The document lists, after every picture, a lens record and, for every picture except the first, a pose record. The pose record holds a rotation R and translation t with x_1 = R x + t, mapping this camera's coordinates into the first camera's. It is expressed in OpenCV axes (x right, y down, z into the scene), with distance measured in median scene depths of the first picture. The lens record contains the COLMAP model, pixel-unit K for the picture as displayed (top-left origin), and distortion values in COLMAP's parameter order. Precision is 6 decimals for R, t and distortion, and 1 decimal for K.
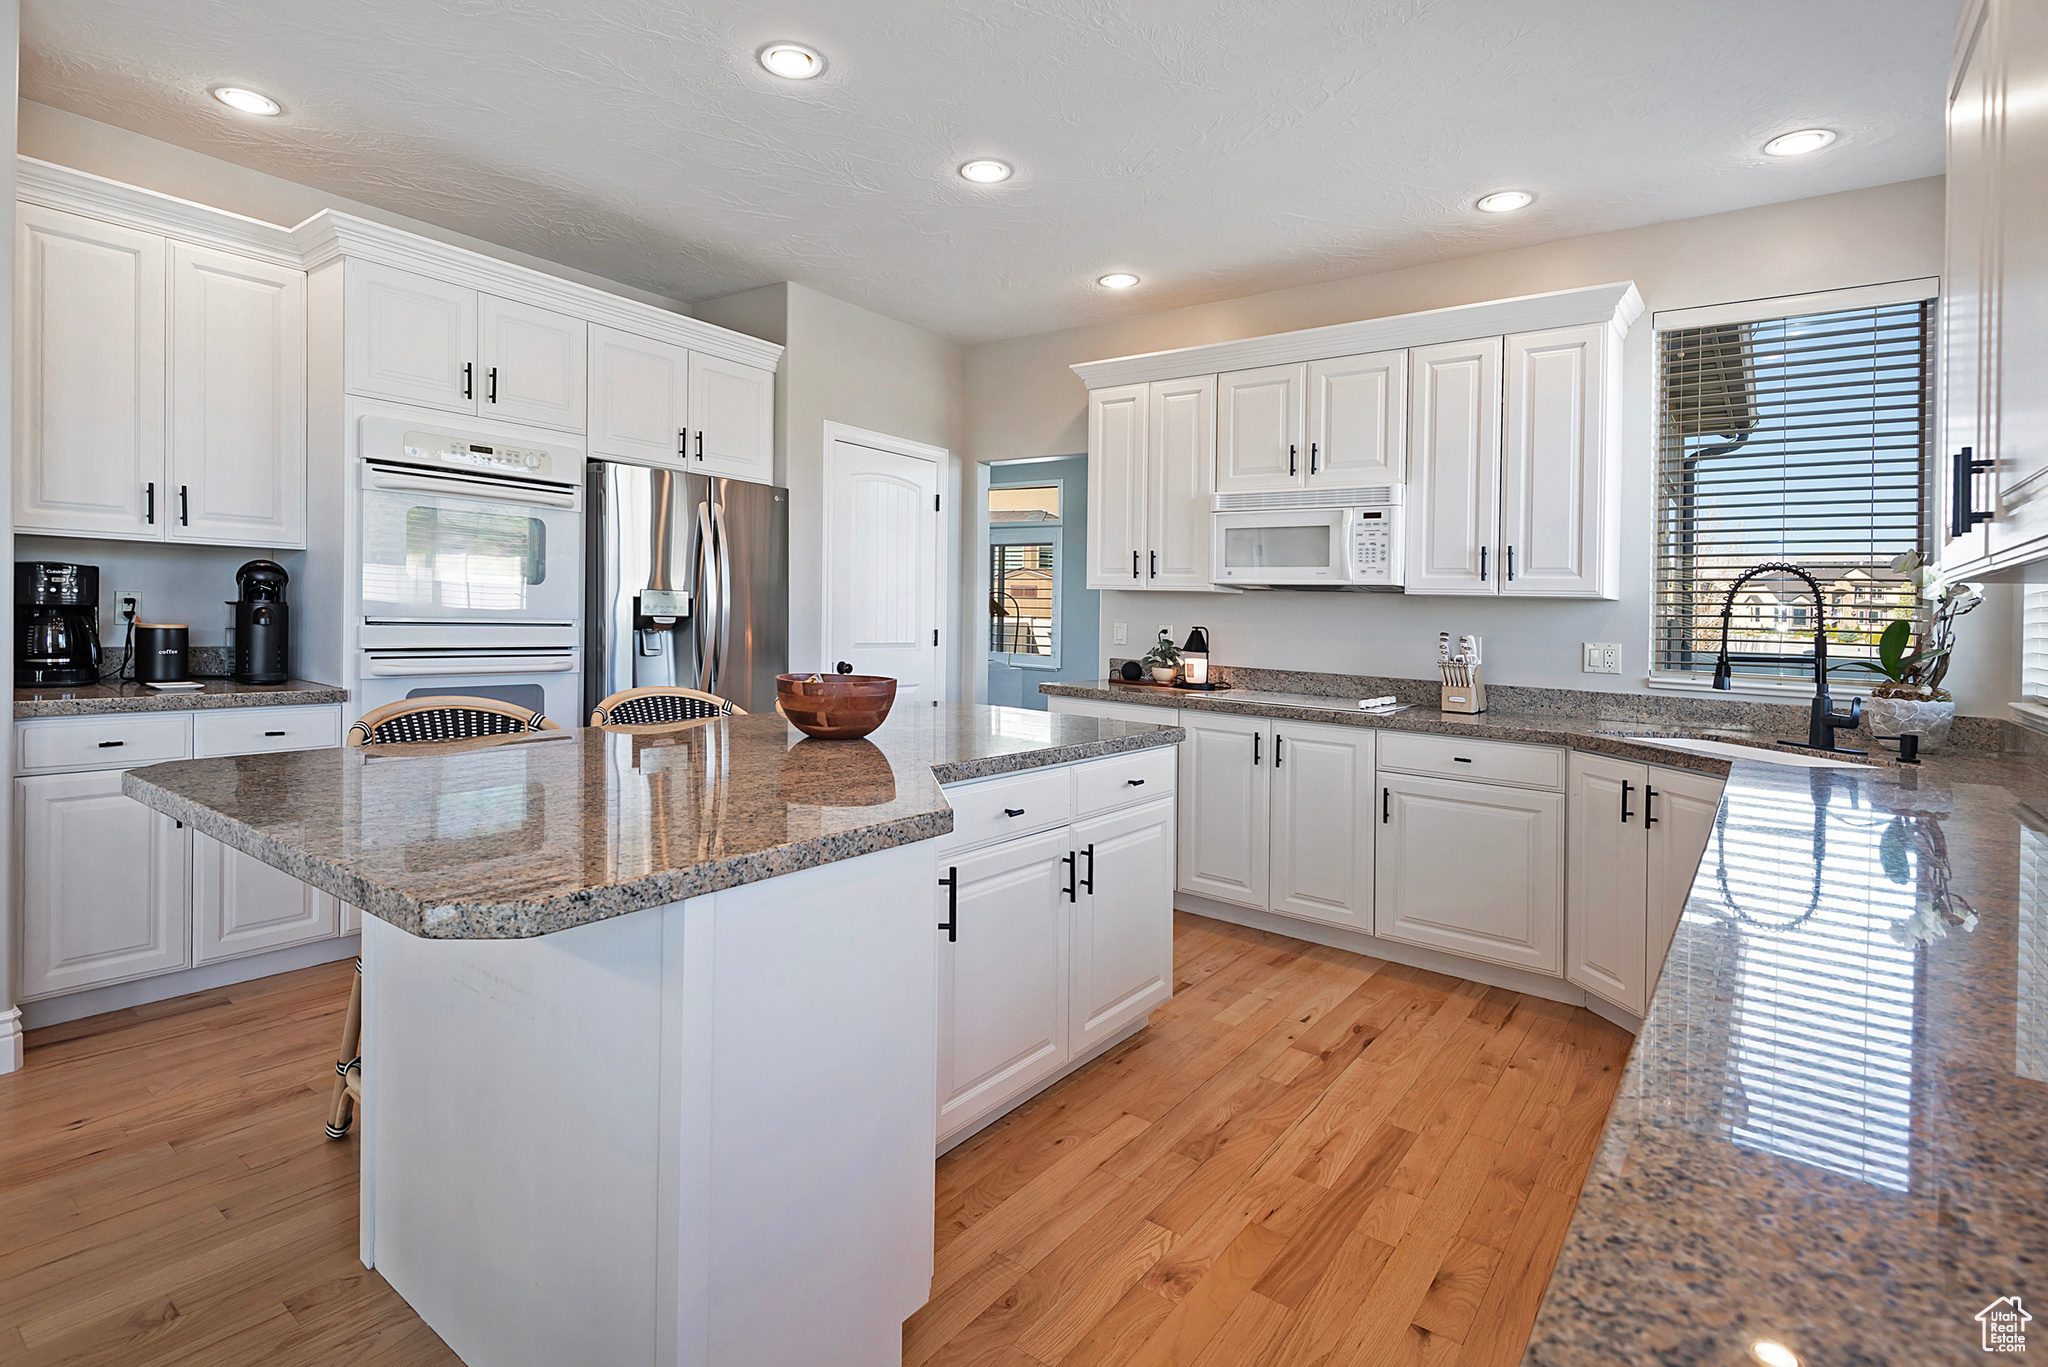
lens RADIAL K [[953.6, 0, 920.8], [0, 953.6, 549.8], [0, 0, 1]] dist [0.014051, -0.000608]
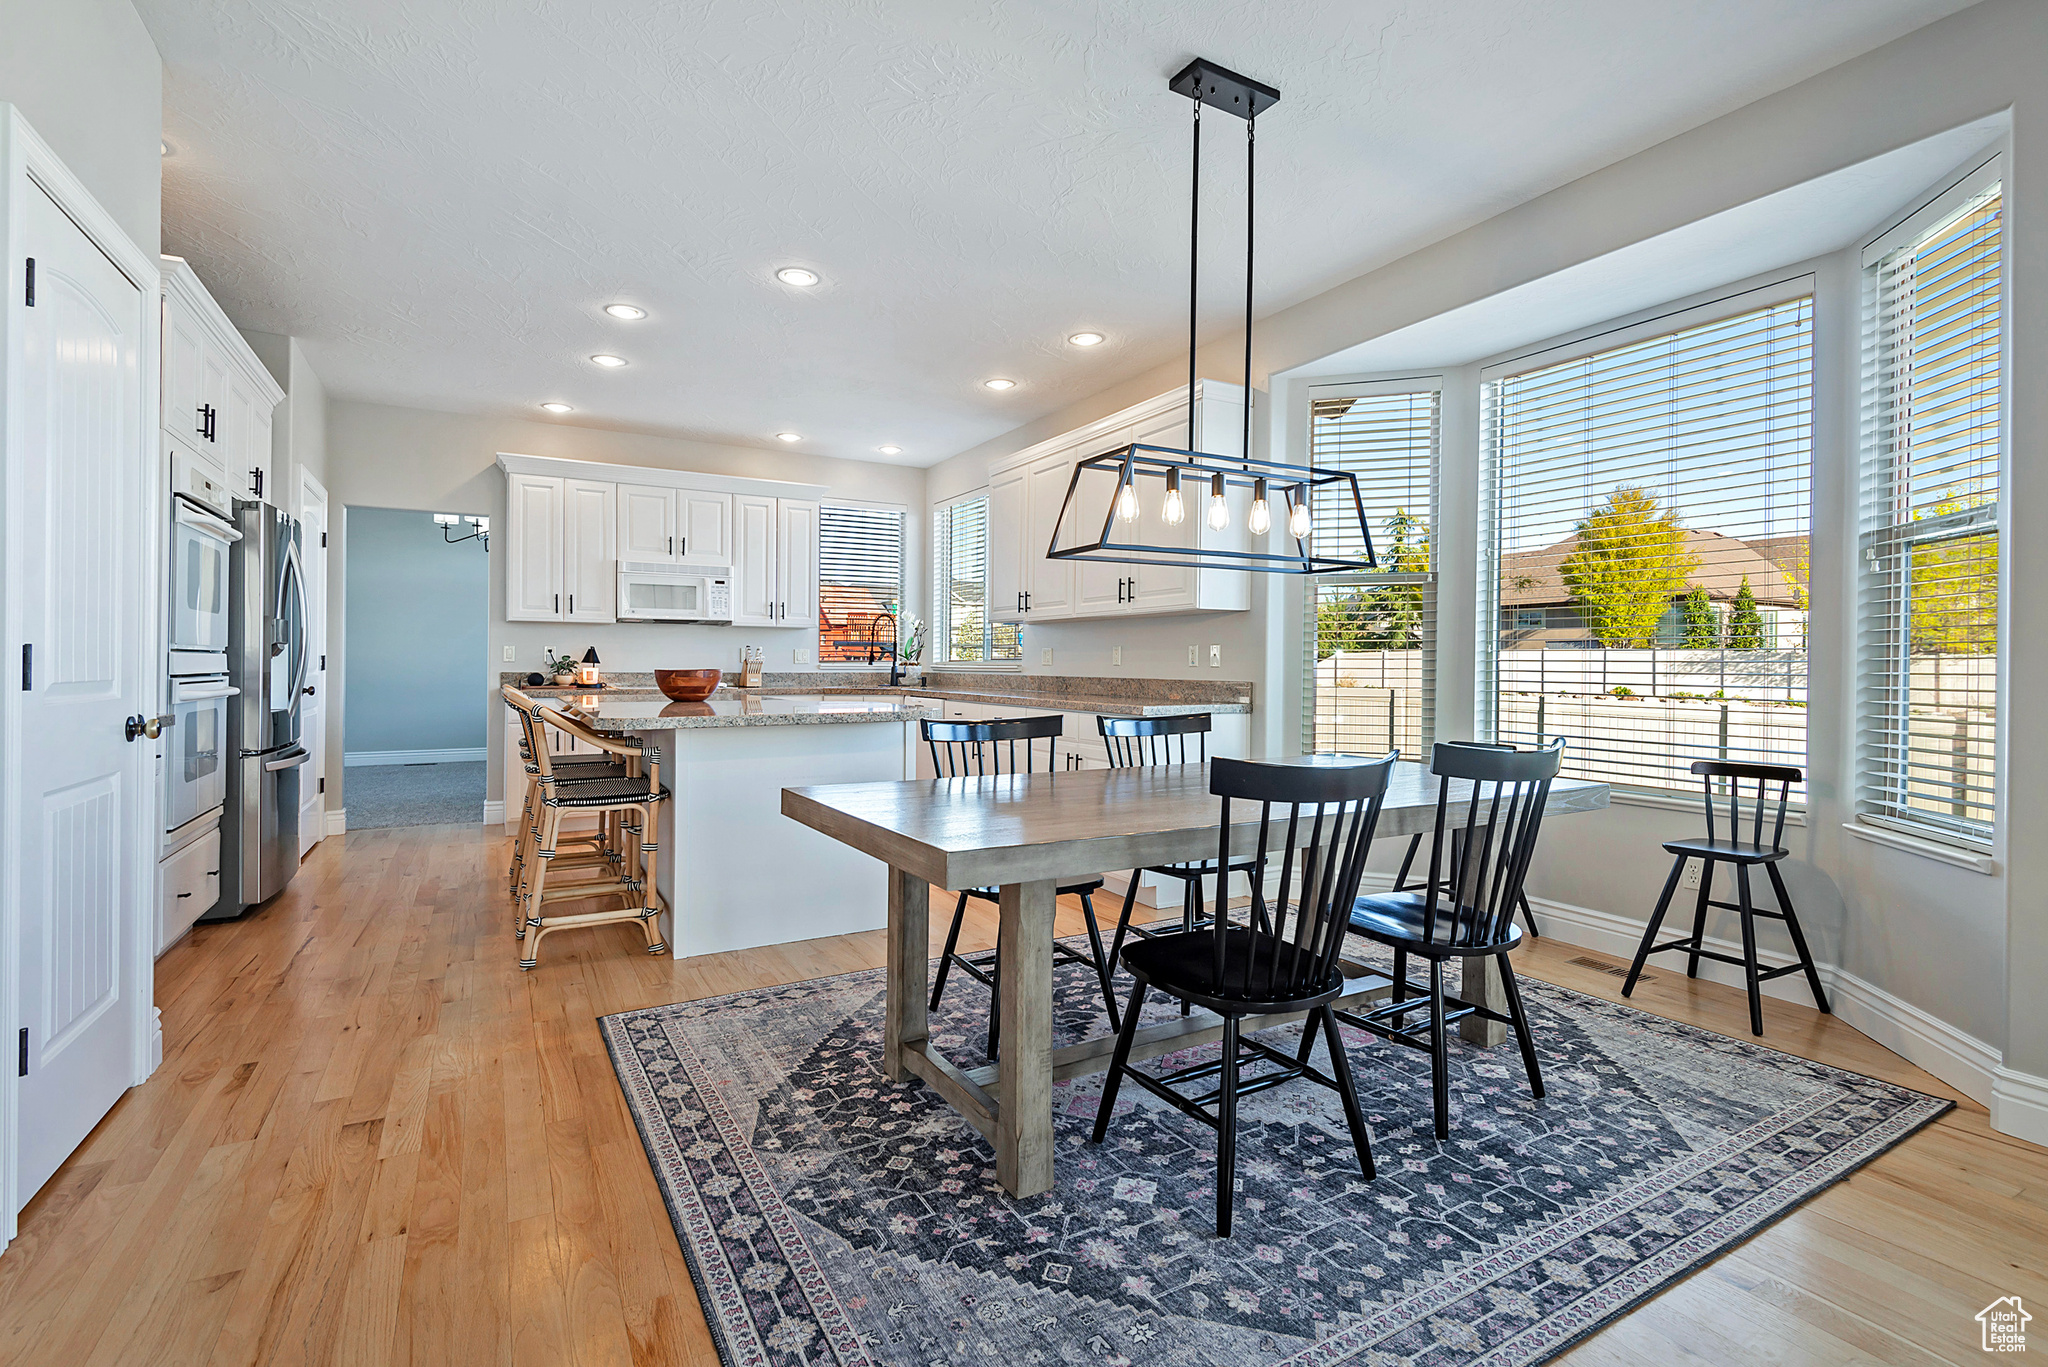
lens RADIAL K [[953.6, 0, 1061.2], [0, 953.6, 651.2], [0, 0, 1]] dist [0.014051, -0.000608]
pose [[0.298723, -0.018711, 0.954156, -1.125912], [-0.047499, 0.998277, 0.034447, 0.001721], [-0.953157, -0.055612, 0.297319, -0.183100]]
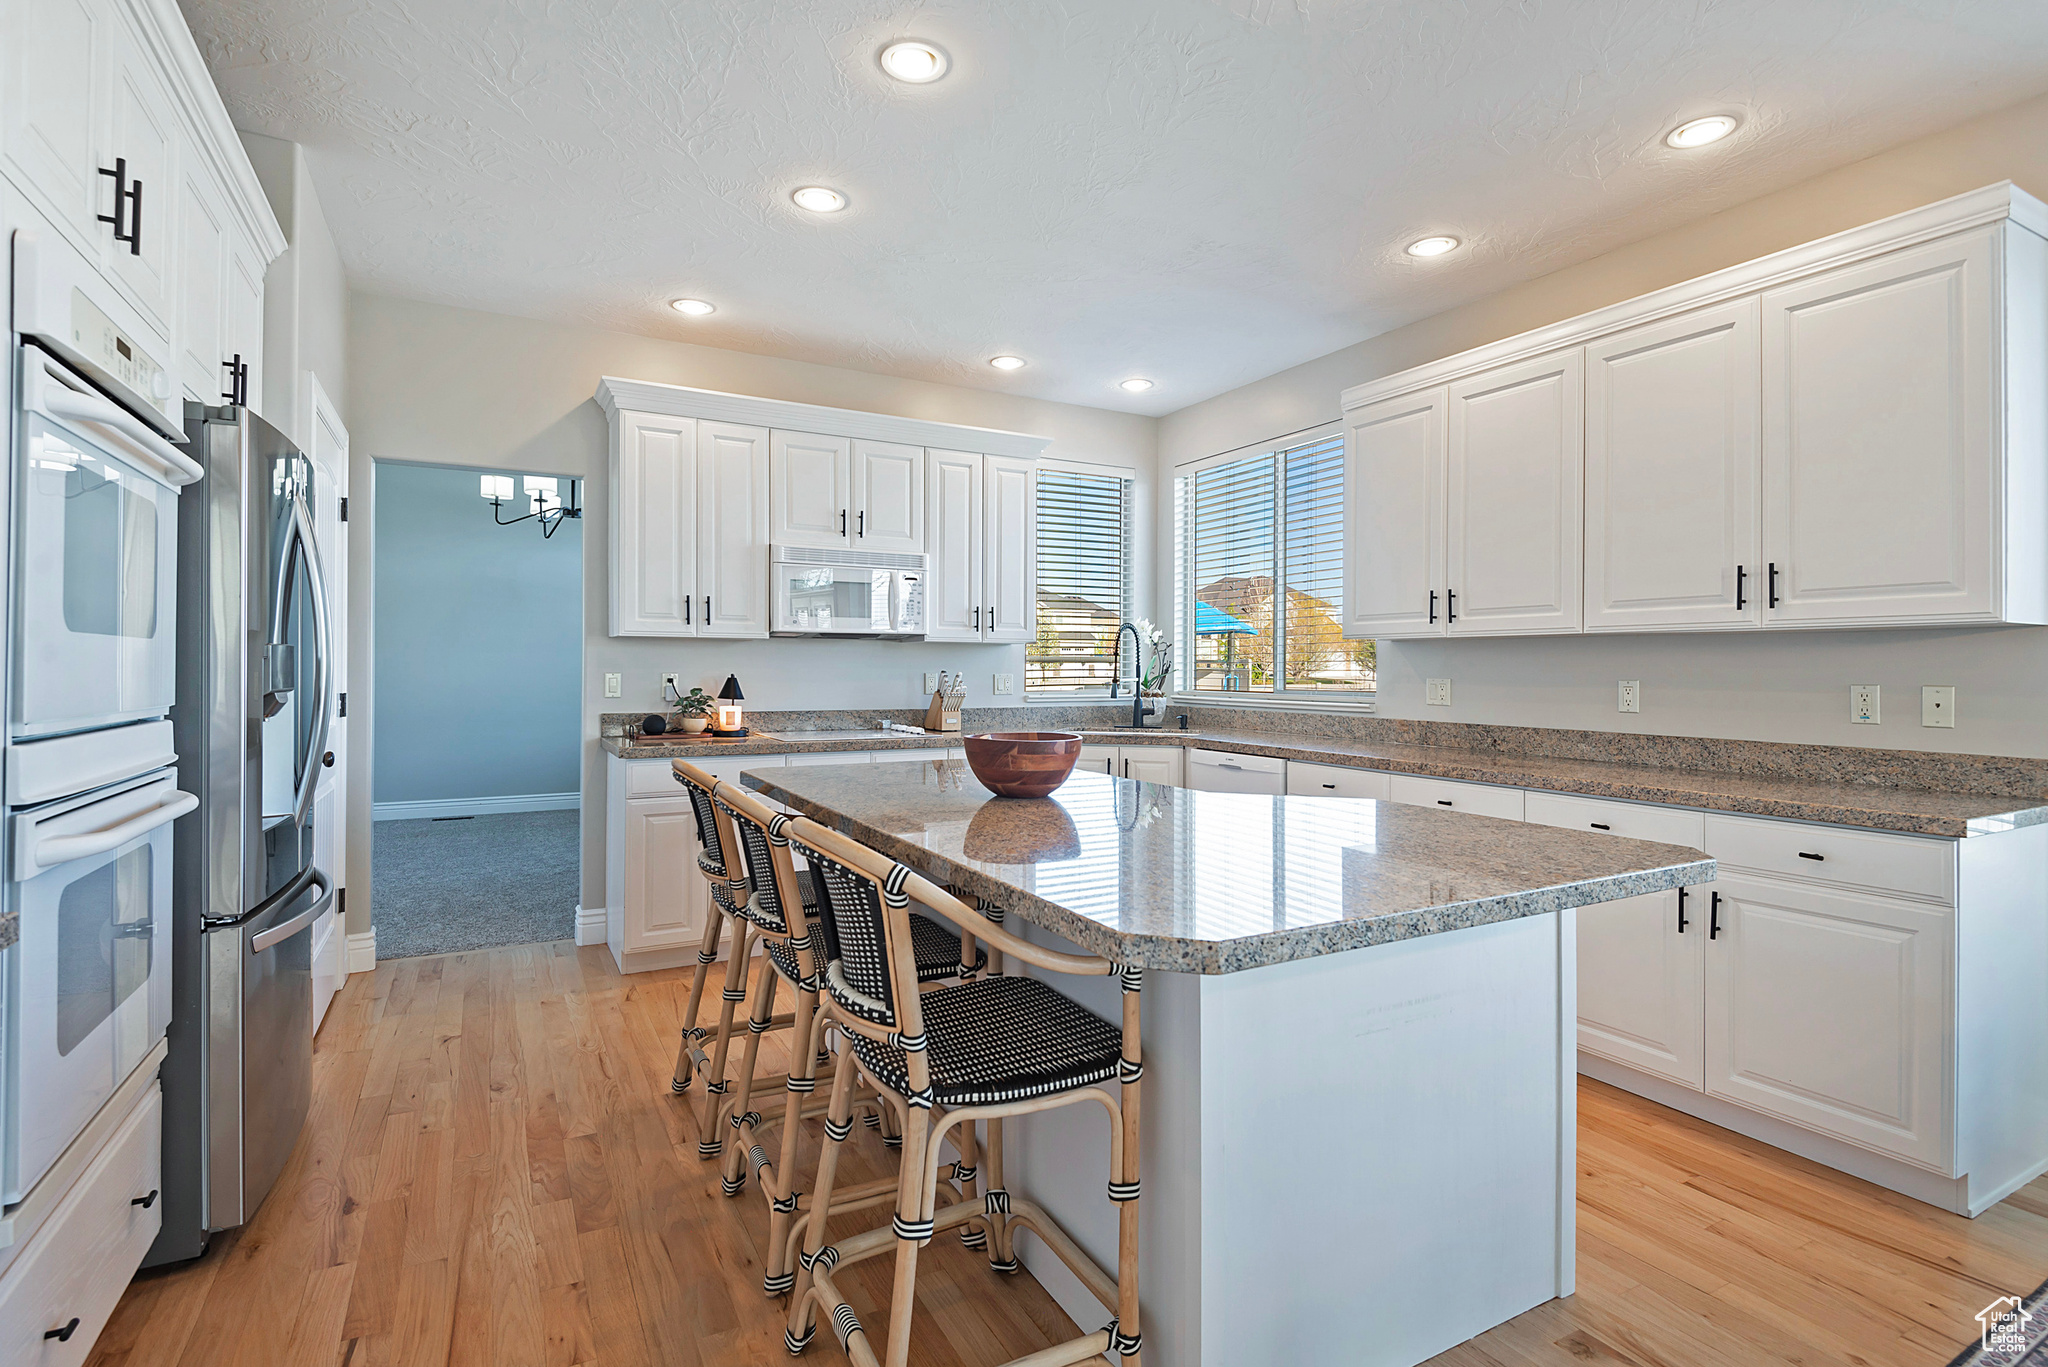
lens RADIAL K [[996.6, 0, 1047.5], [0, 996.6, 656.2], [0, 0, 1]] dist [0.008764, -0.003230]
pose [[0.320063, -0.020353, 0.947178, -0.721127], [-0.046673, 0.998216, 0.037222, 0.009620], [-0.946246, -0.056121, 0.318542, 0.434467]]
